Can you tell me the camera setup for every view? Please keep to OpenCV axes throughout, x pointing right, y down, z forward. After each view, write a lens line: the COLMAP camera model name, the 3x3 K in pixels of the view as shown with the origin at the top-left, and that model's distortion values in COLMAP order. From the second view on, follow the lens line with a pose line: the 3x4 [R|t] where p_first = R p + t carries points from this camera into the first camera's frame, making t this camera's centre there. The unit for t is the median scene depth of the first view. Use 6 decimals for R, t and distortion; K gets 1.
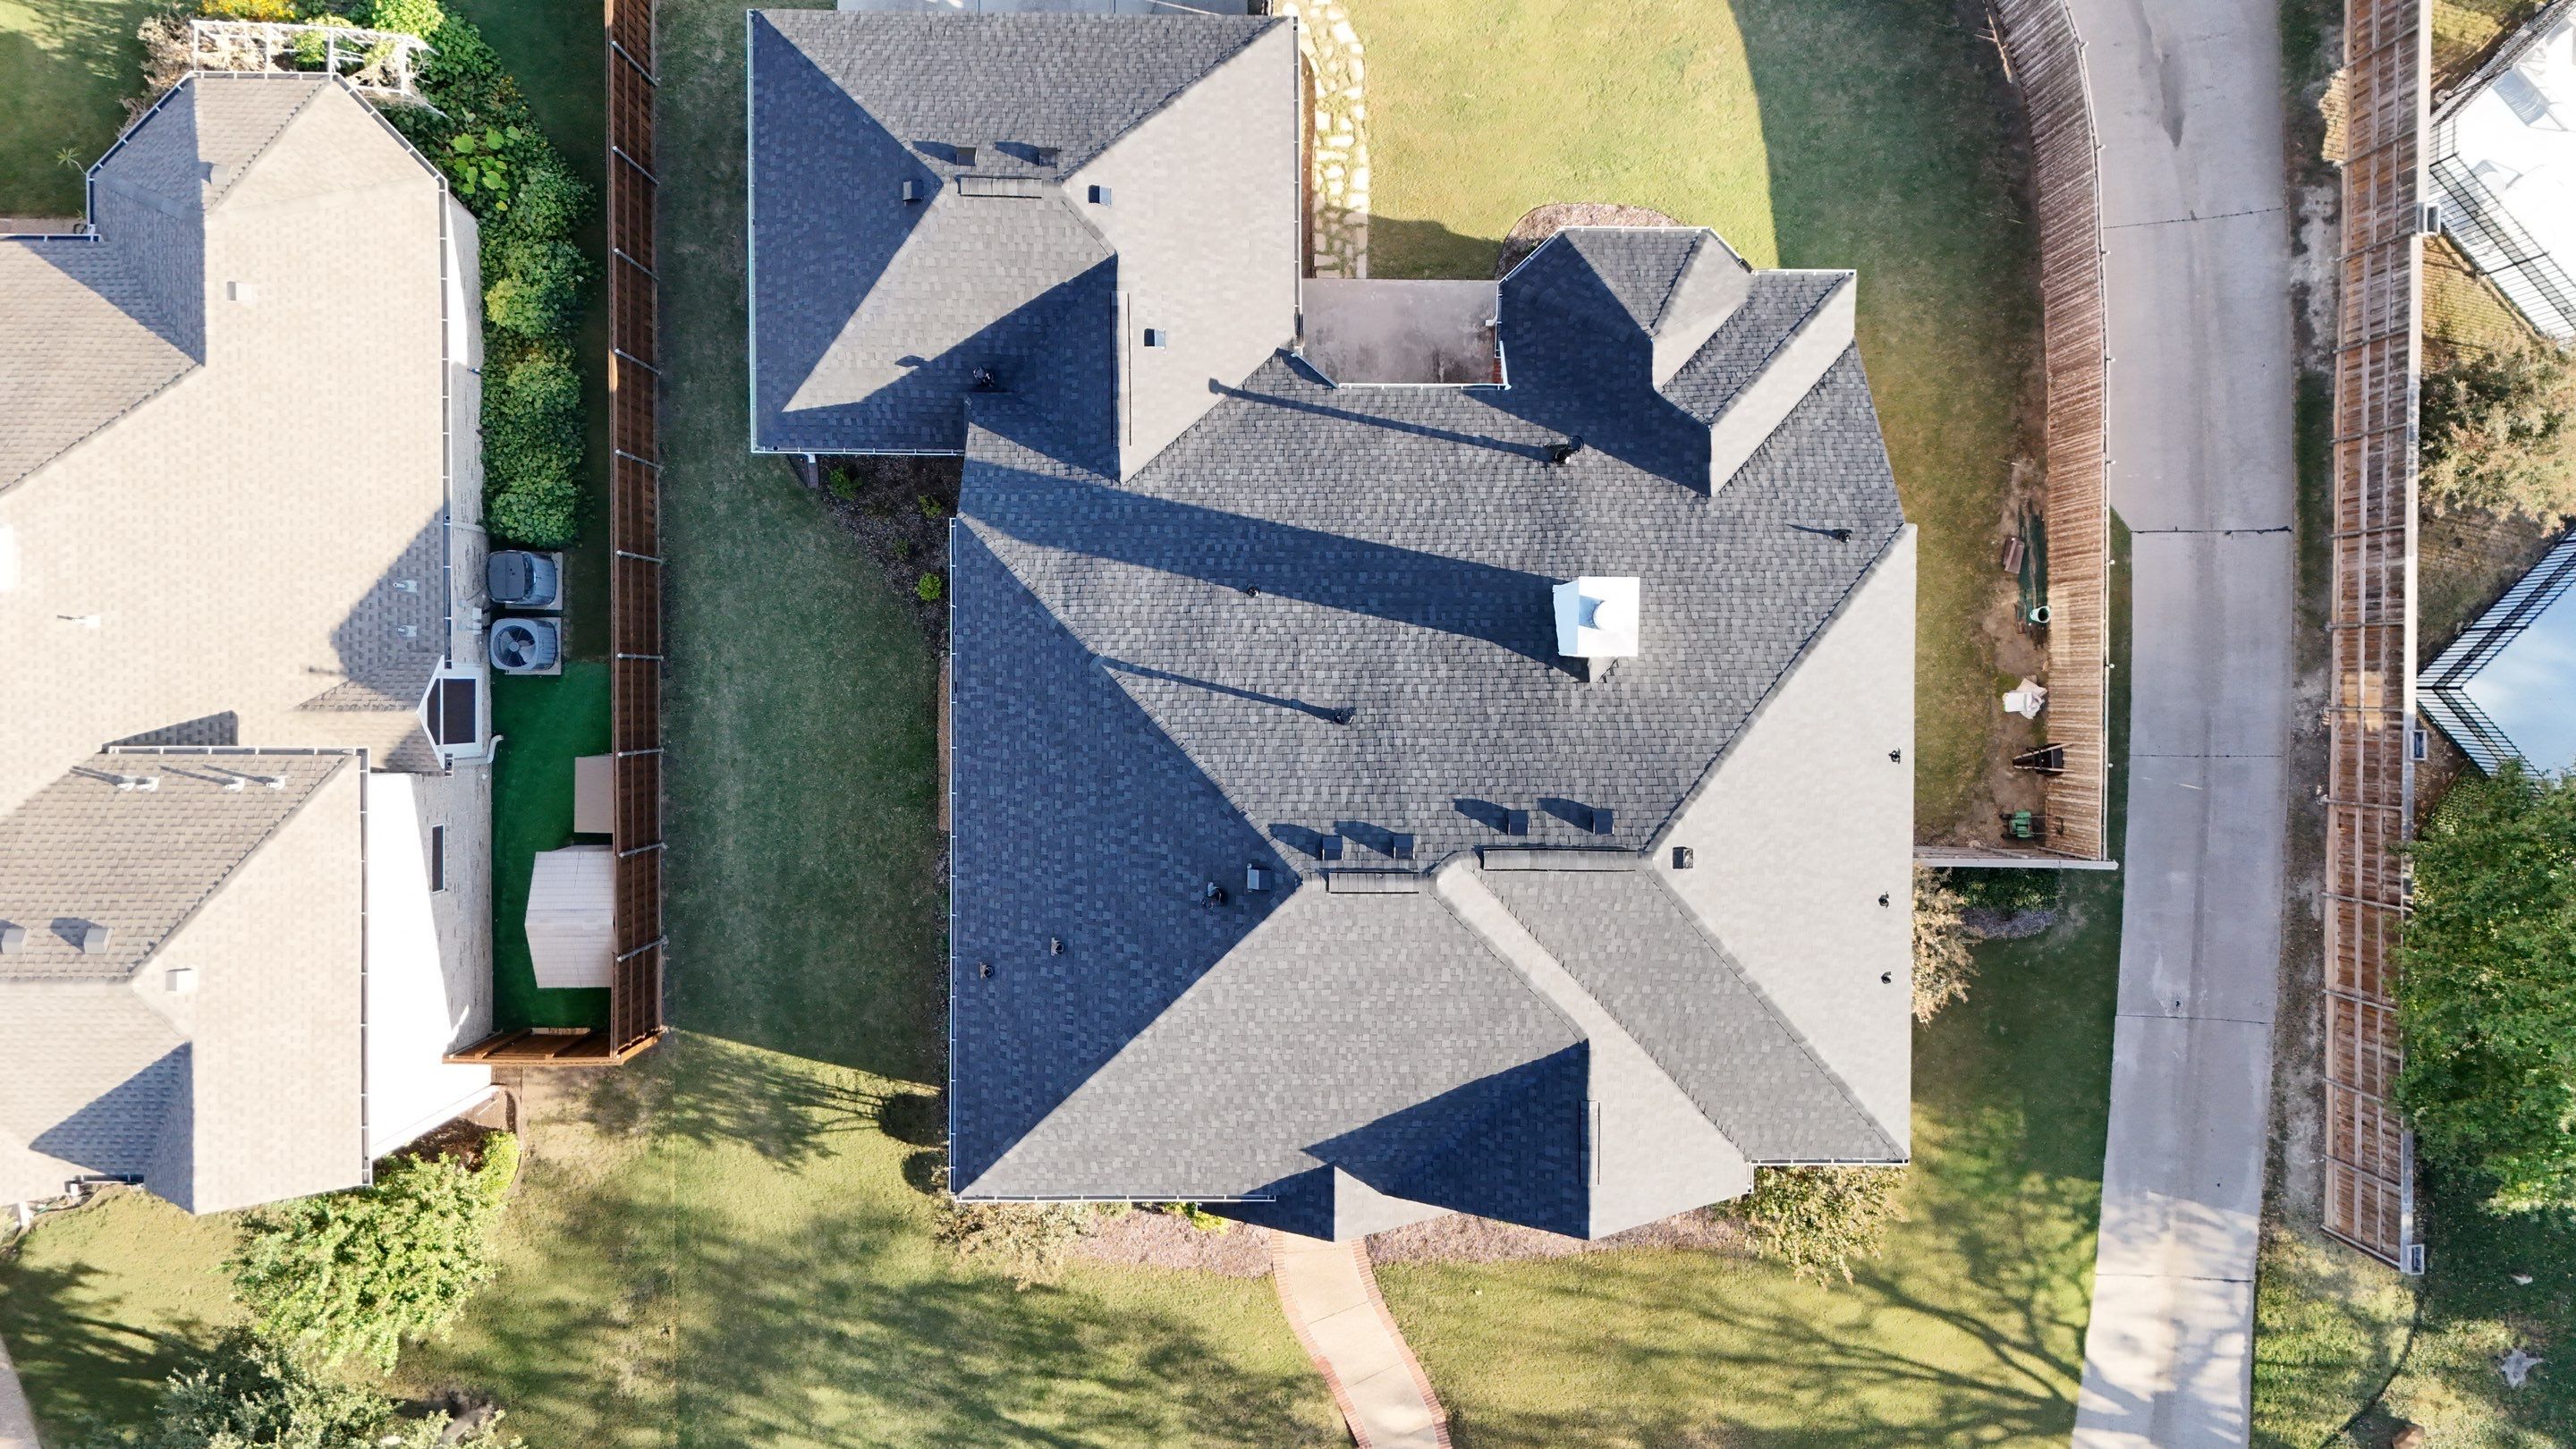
lens RADIAL K [[1871.8, 0, 1290.7], [0, 1871.8, 735.5], [0, 0, 1]] dist [0.067315, -0.064200]
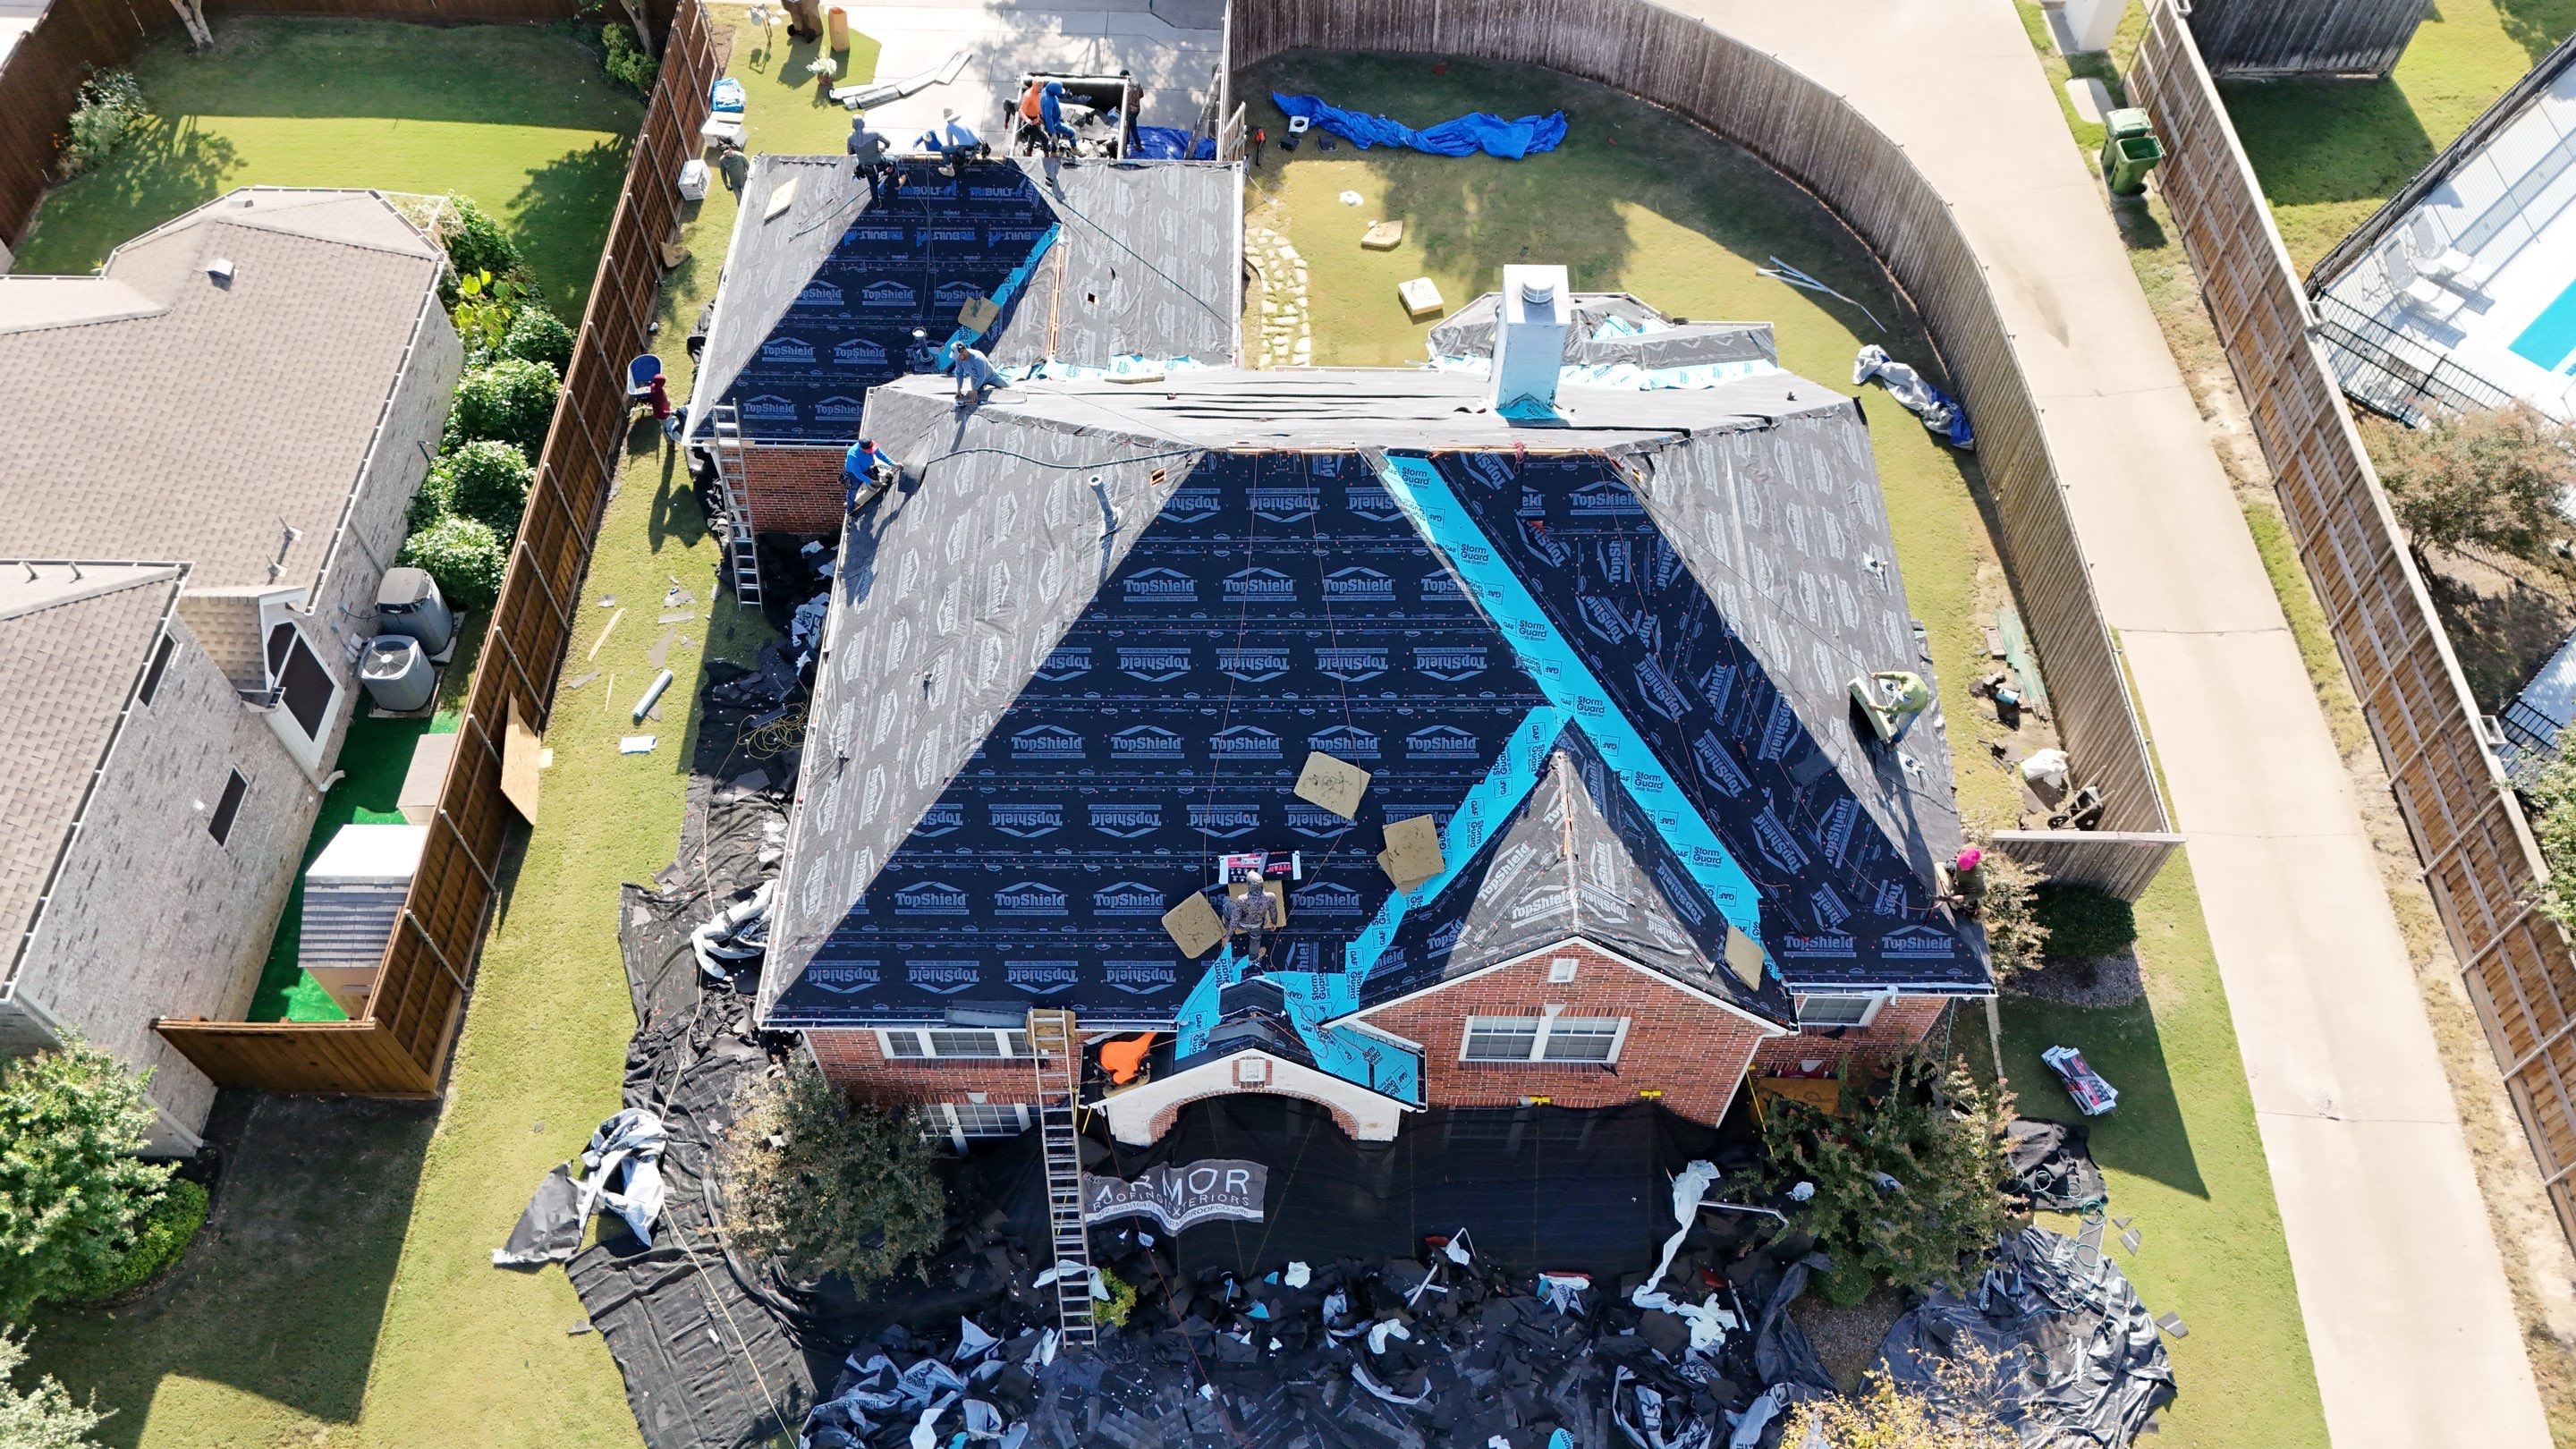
lens RADIAL K [[1871.8, 0, 1290.7], [0, 1871.8, 735.5], [0, 0, 1]] dist [0.067315, -0.064200]
pose [[0.999985, -0.001001, -0.005442, 0.034711], [-0.002360, 0.812386, -0.583115, 0.507254], [0.005005, 0.583119, 0.812371, 0.264427]]
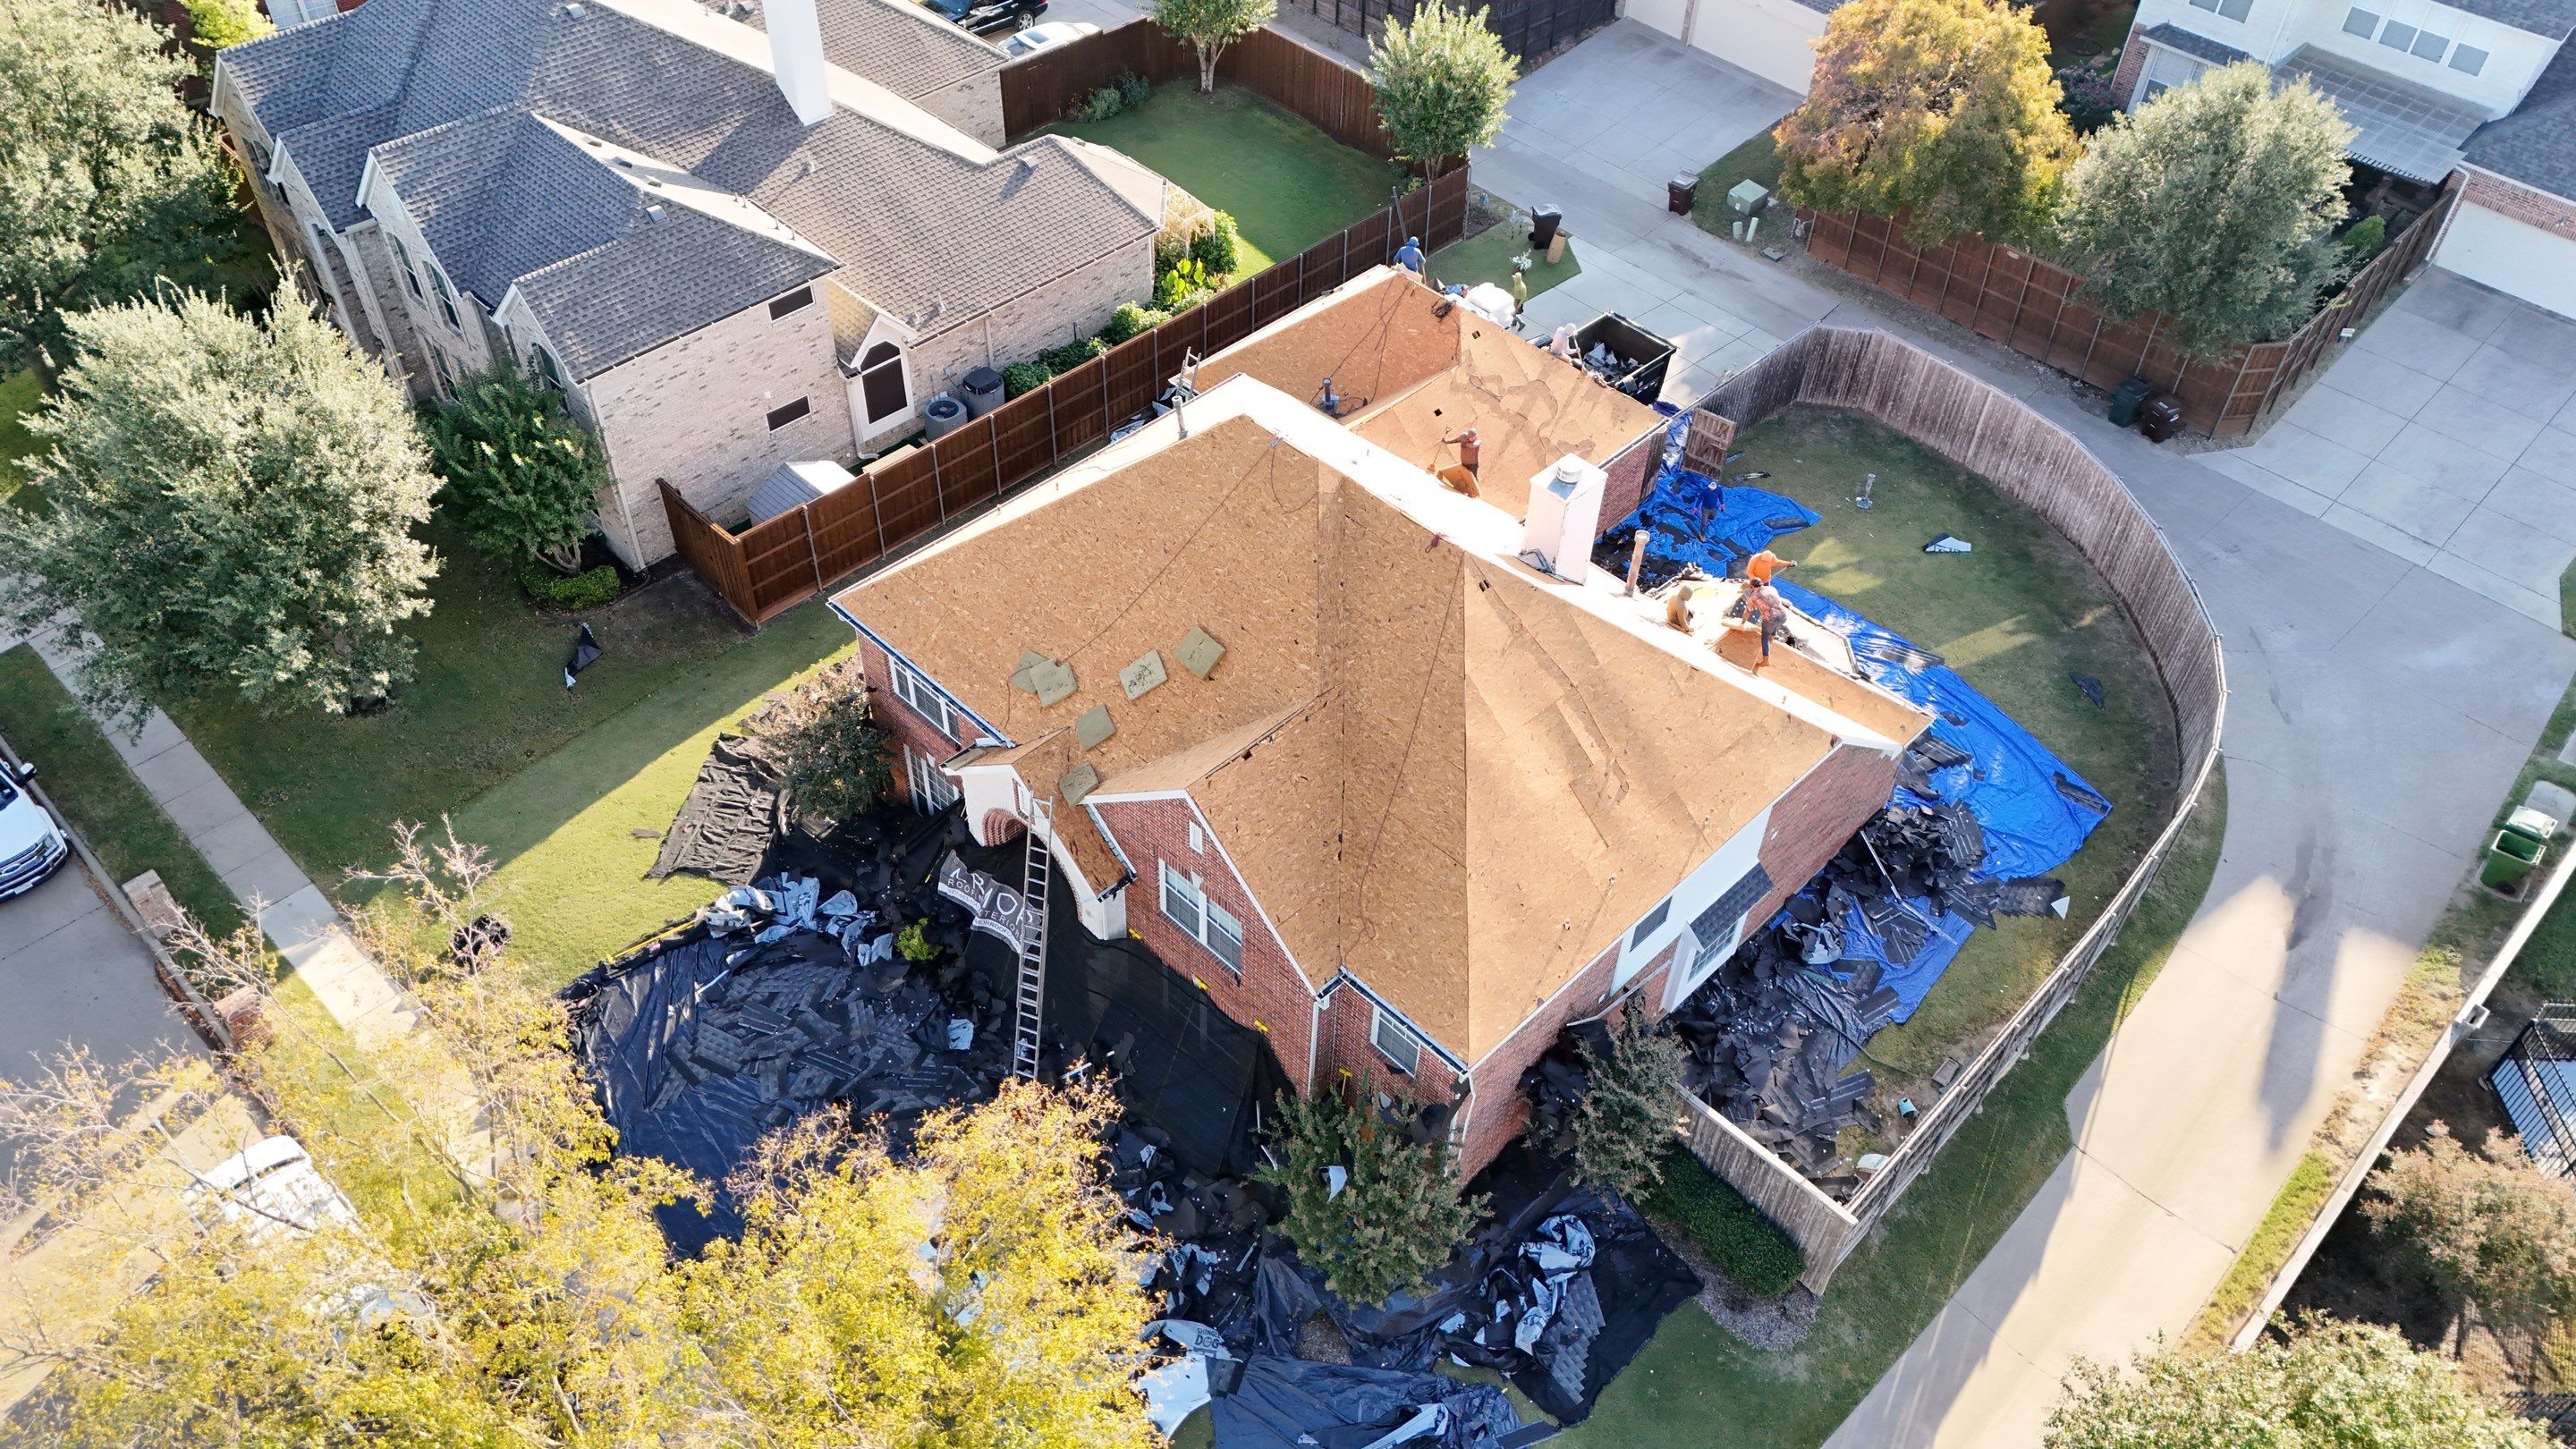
lens RADIAL K [[1871.8, 0, 1290.7], [0, 1871.8, 735.5], [0, 0, 1]] dist [0.067315, -0.064200]
pose [[0.713655, 0.504281, -0.486206, 0.541953], [-0.699712, 0.480324, -0.528860, 0.597023], [-0.033157, 0.717628, 0.695637, 0.203187]]
